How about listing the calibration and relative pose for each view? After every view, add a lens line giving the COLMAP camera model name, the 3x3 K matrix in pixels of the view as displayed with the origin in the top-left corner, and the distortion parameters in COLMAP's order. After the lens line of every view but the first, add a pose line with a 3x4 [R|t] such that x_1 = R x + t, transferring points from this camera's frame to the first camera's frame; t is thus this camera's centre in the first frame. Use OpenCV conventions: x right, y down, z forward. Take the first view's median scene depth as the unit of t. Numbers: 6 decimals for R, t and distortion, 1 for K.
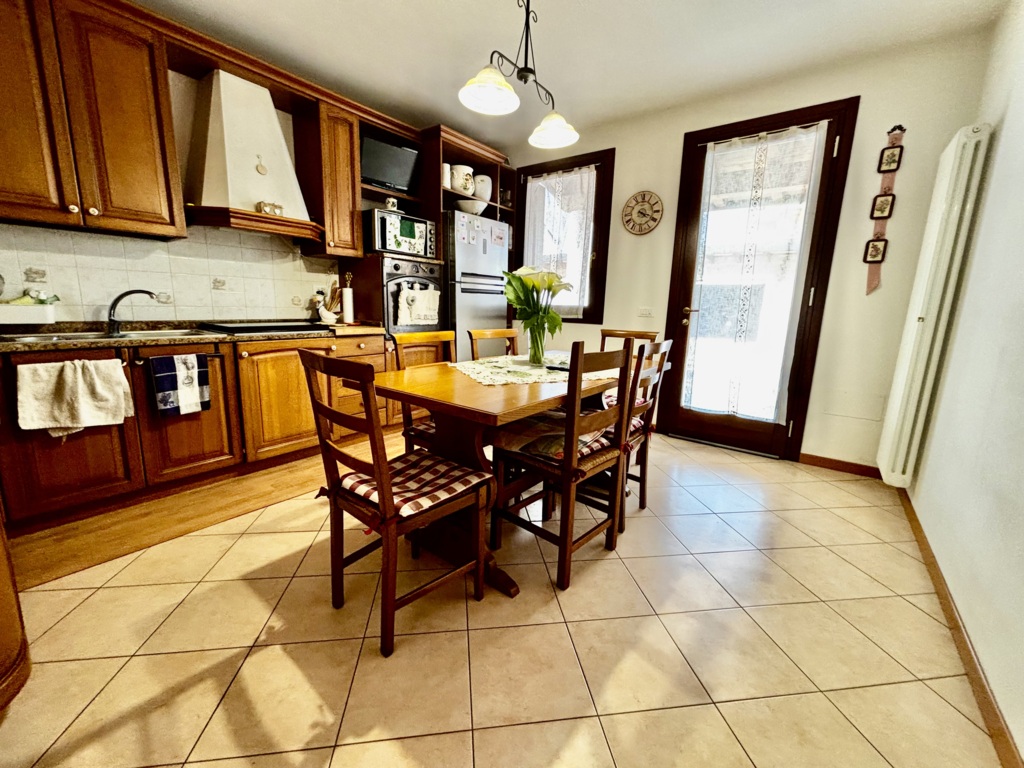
lens RADIAL K [[412.5, 0, 511.5], [0, 412.5, 382.2], [0, 0, 1]] dist [0.000243, 0.000382]
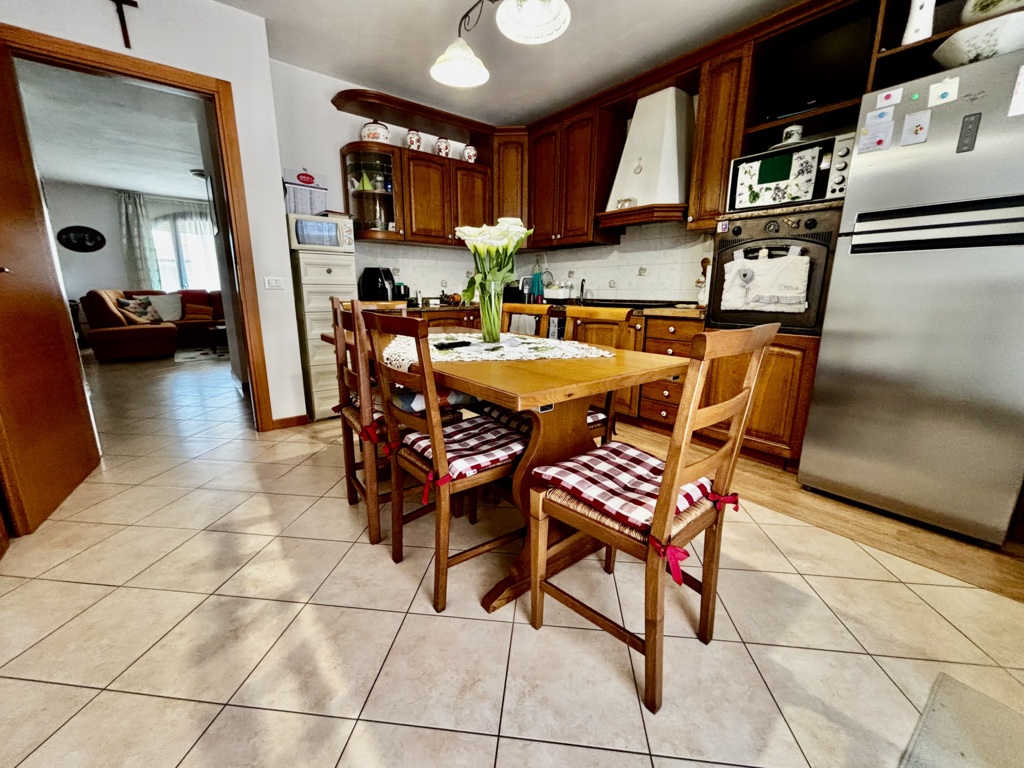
lens RADIAL K [[412.5, 0, 512.3], [0, 412.5, 381.8], [0, 0, 1]] dist [0.000243, 0.000382]
pose [[-0.221644, 0.186680, -0.957092, 0.552491], [-0.185745, 0.955451, 0.229375, -0.109961], [0.957274, 0.228614, -0.177096, 0.775323]]
